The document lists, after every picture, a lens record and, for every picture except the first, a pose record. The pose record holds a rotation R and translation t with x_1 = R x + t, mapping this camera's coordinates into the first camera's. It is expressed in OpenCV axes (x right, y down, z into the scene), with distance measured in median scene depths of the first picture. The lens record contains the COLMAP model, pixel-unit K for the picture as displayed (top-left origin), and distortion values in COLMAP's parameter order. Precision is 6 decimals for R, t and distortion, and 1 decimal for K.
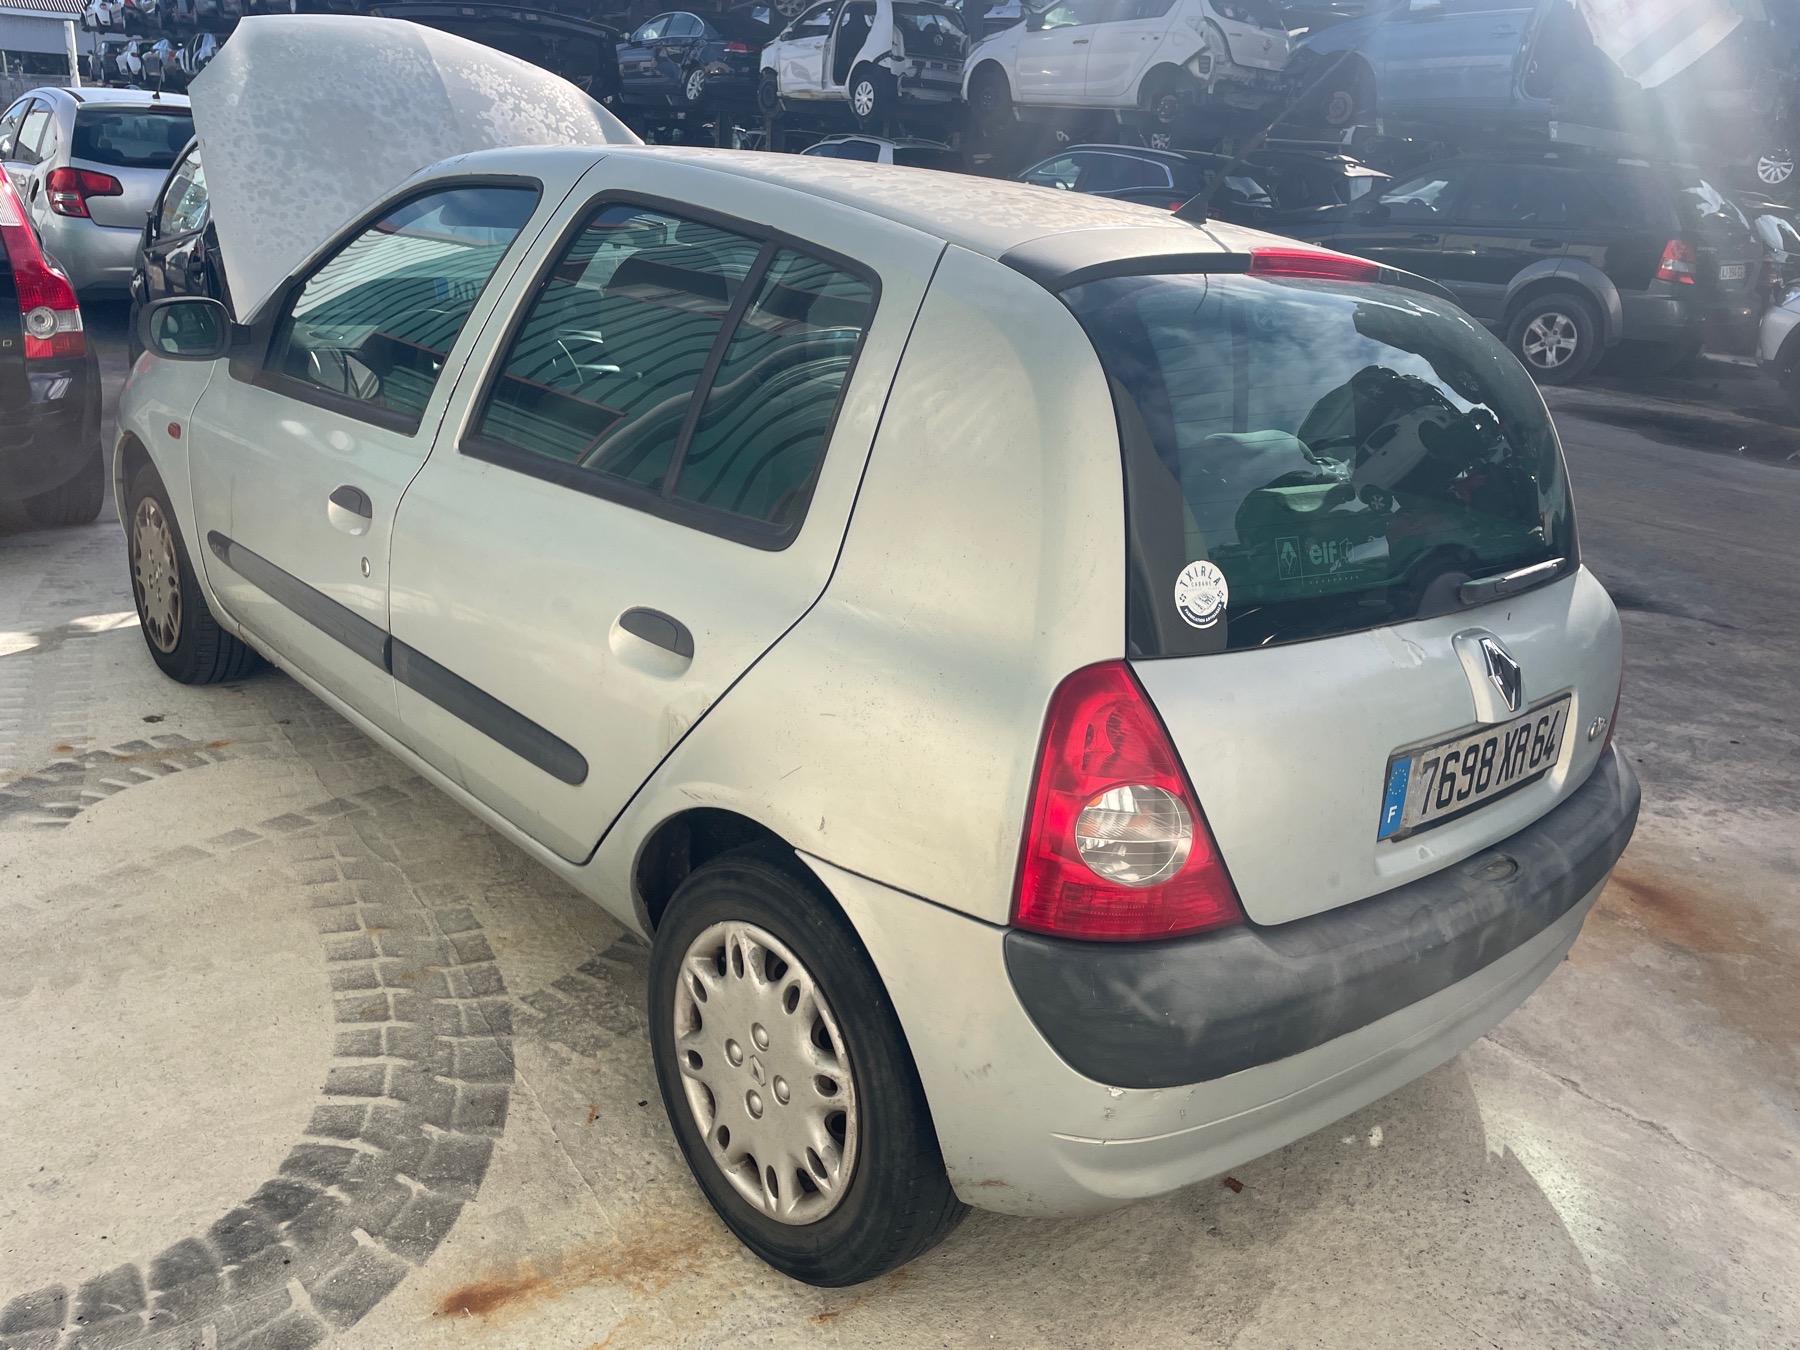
lens RADIAL K [[1359.2, 0, 888.7], [0, 1359.2, 657.4], [0, 0, 1]] dist [0.081789, -0.100717]
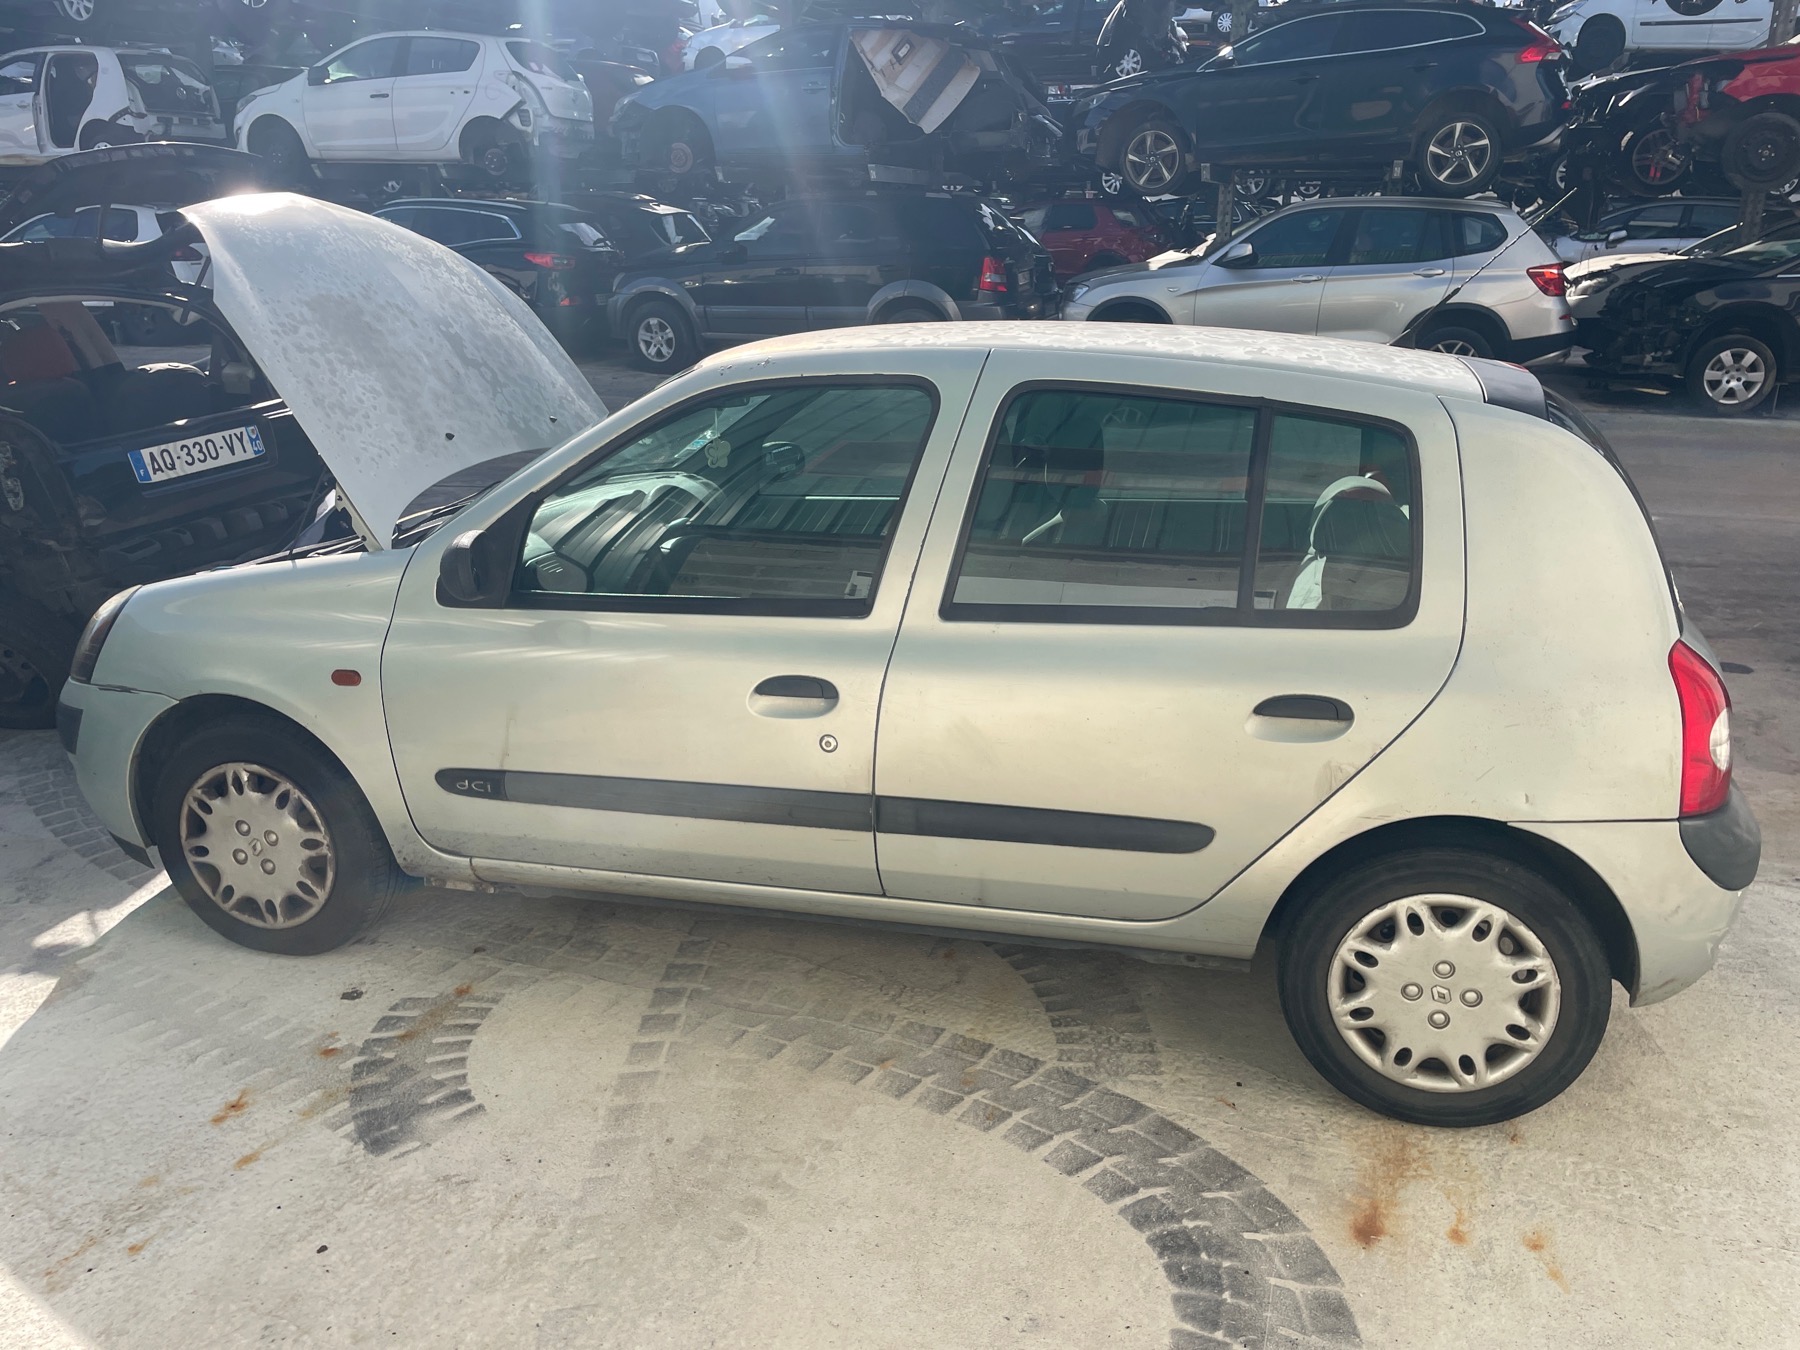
lens RADIAL K [[1359.2, 0, 908.9], [0, 1359.2, 676.5], [0, 0, 1]] dist [0.081789, -0.100717]
pose [[0.826728, -0.245461, 0.506231, -0.957103], [0.244574, 0.967135, 0.069529, -0.196523], [-0.506660, 0.066329, 0.859591, 0.040393]]
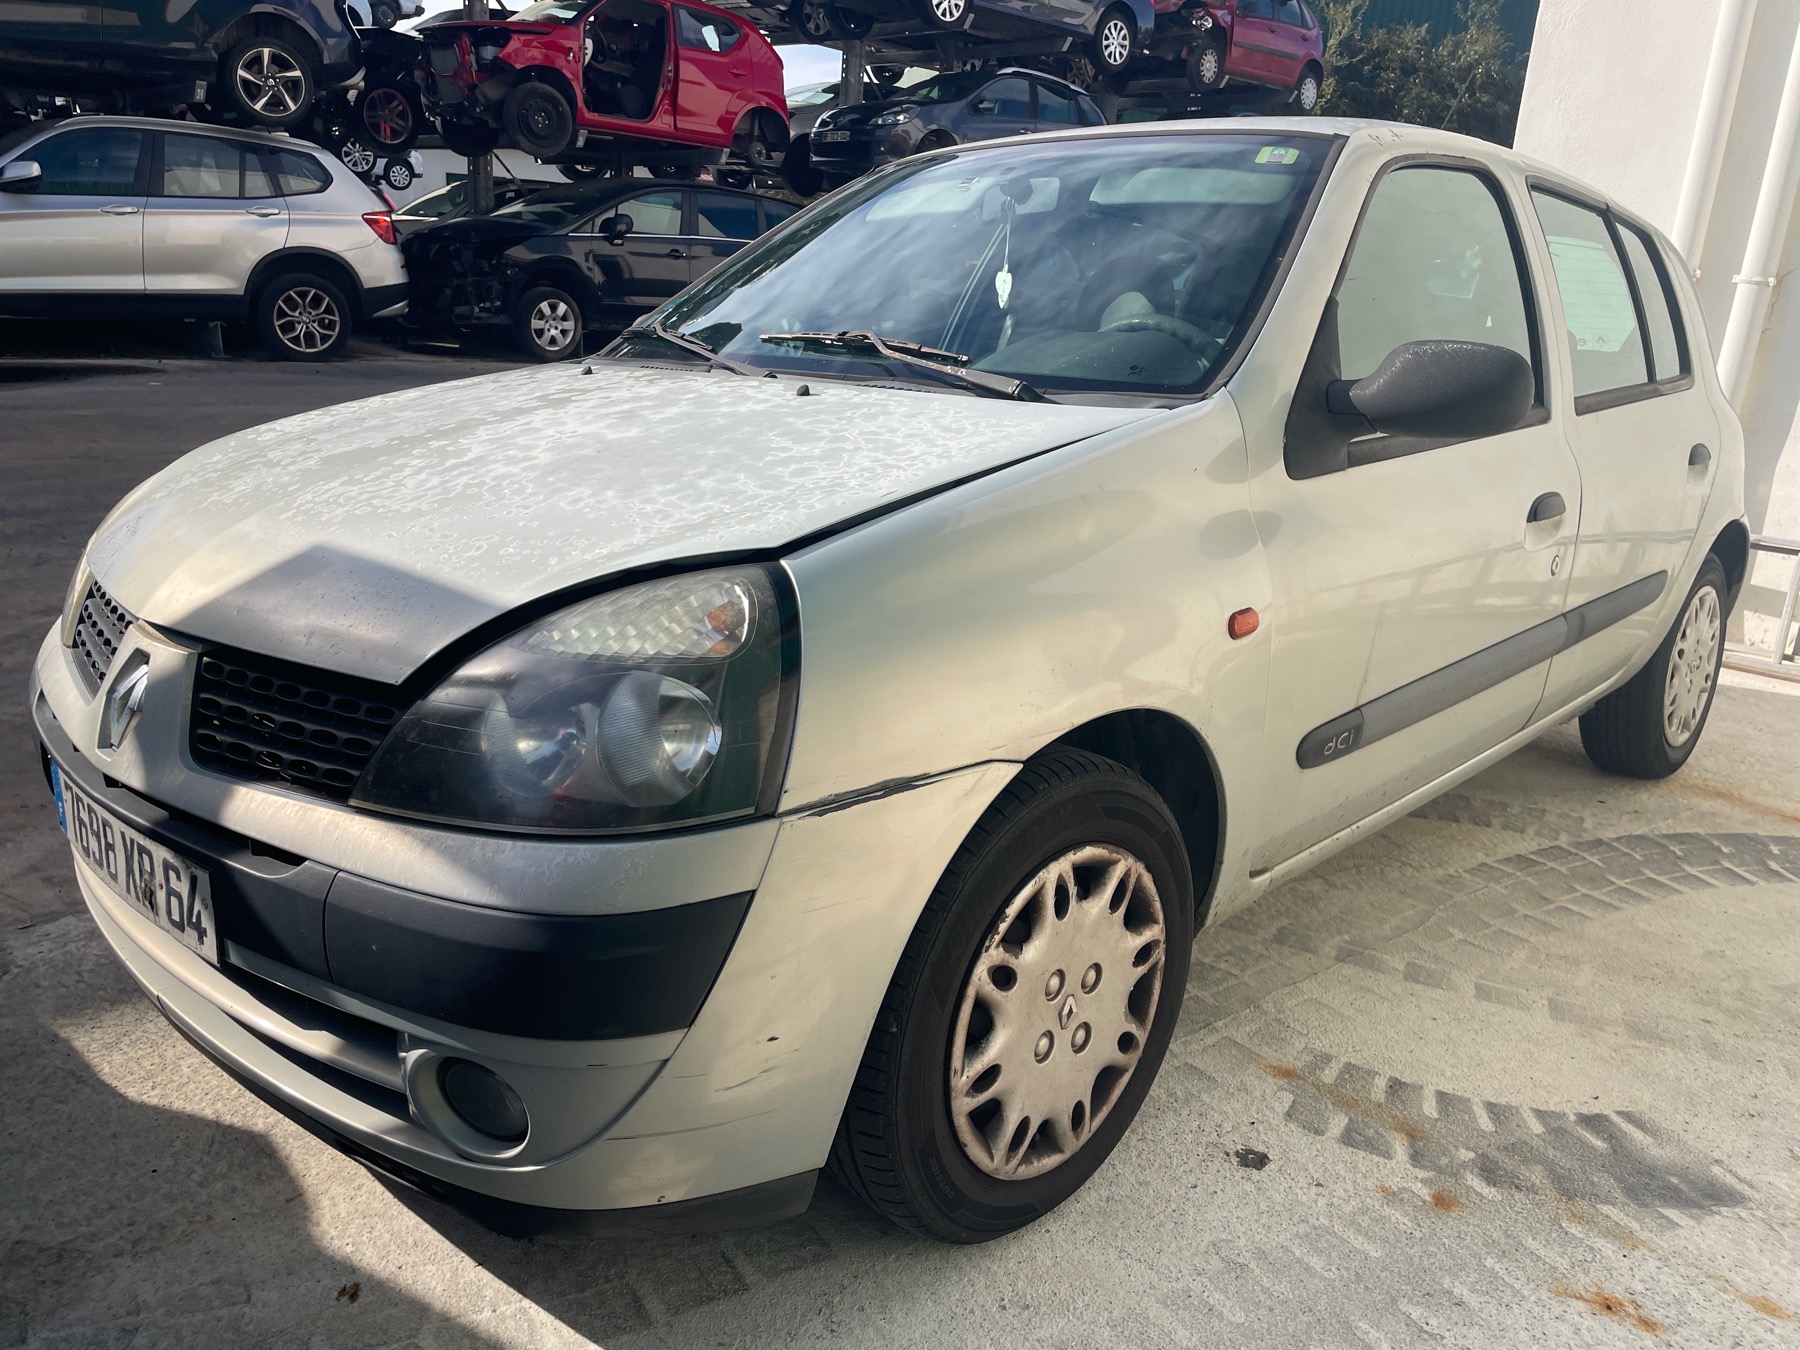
lens RADIAL K [[1359.2, 0, 902.0], [0, 1359.2, 671.8], [0, 0, 1]] dist [0.081789, -0.100717]
pose [[-0.061734, -0.357786, 0.931761, -1.437250], [0.276035, 0.891009, 0.360426, -0.534008], [-0.959163, 0.279449, 0.043756, 1.582415]]
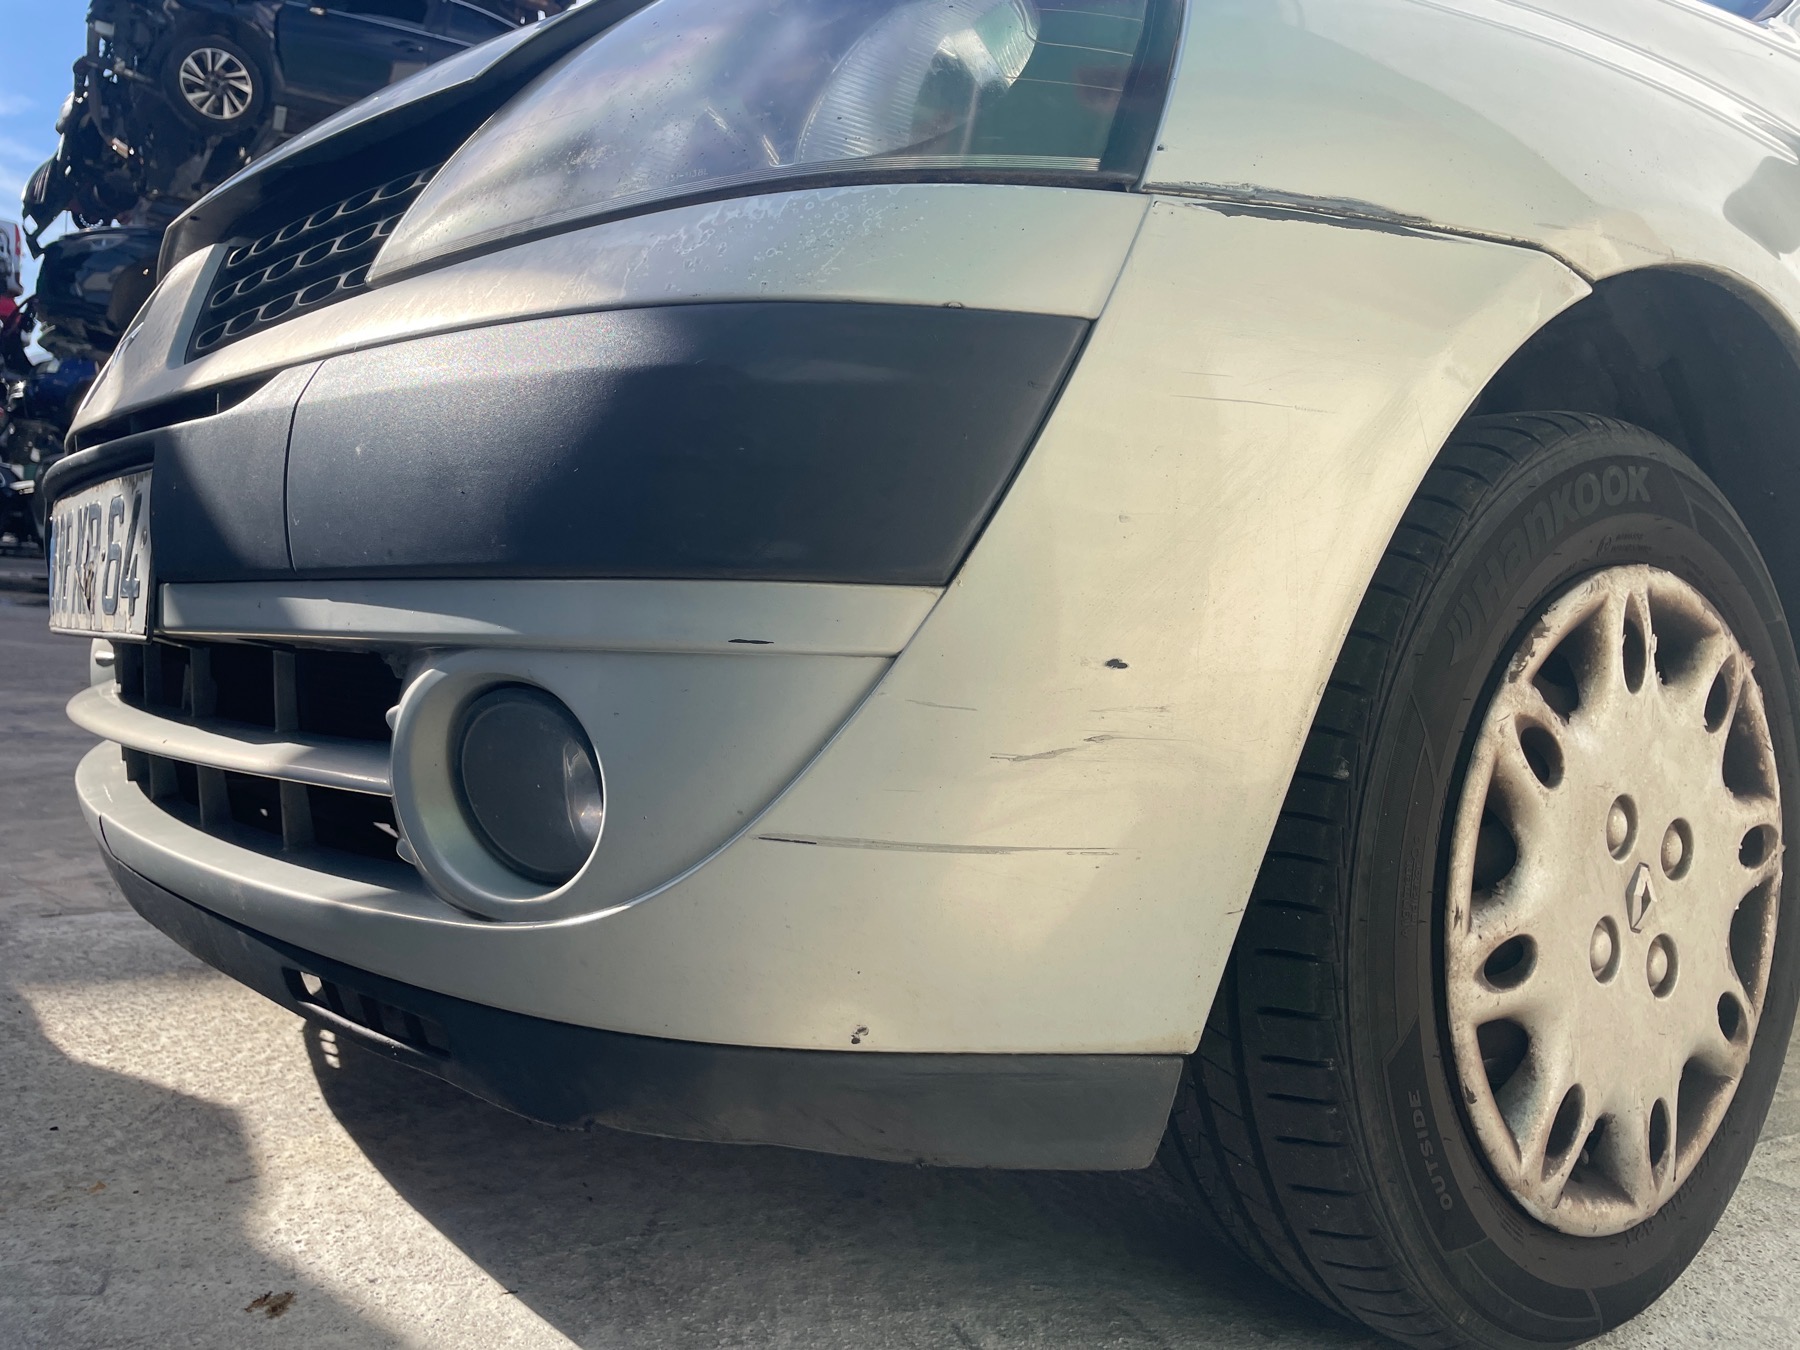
lens RADIAL K [[1359.2, 0, 872.9], [0, 1359.2, 666.1], [0, 0, 1]] dist [0.081789, -0.100717]
pose [[0.107063, -0.105193, 0.988672, -1.219876], [0.271971, 0.959559, 0.072644, -0.230723], [-0.956331, 0.261113, 0.131342, 1.716069]]
